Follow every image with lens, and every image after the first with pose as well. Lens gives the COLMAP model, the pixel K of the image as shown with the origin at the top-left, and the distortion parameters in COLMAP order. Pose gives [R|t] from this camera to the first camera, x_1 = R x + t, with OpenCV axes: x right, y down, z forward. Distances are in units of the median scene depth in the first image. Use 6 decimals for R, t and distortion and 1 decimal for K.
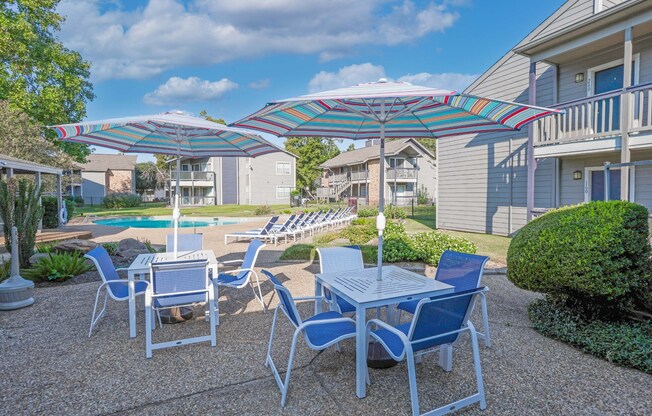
lens RADIAL K [[333.3, 0, 326.0], [0, 333.3, 208.0], [0, 0, 1]] dist [-0.089604, 0.043282]
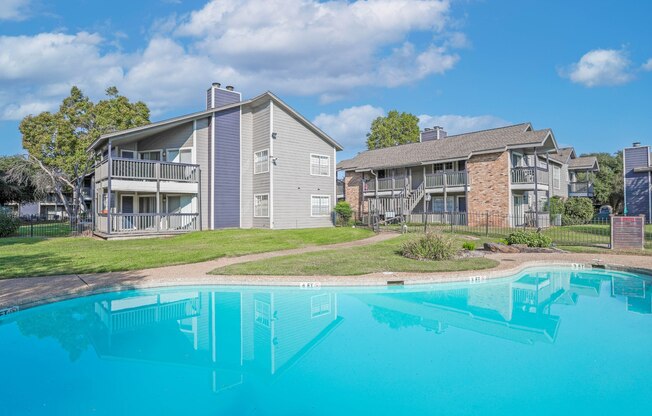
lens RADIAL K [[333.3, 0, 326.0], [0, 333.3, 208.0], [0, 0, 1]] dist [-0.089604, 0.043282]
pose [[0.948420, 0.000151, 0.317018, -0.312876], [0.015928, 0.998714, -0.048129, -0.015292], [-0.316617, 0.050696, 0.947198, 0.452272]]
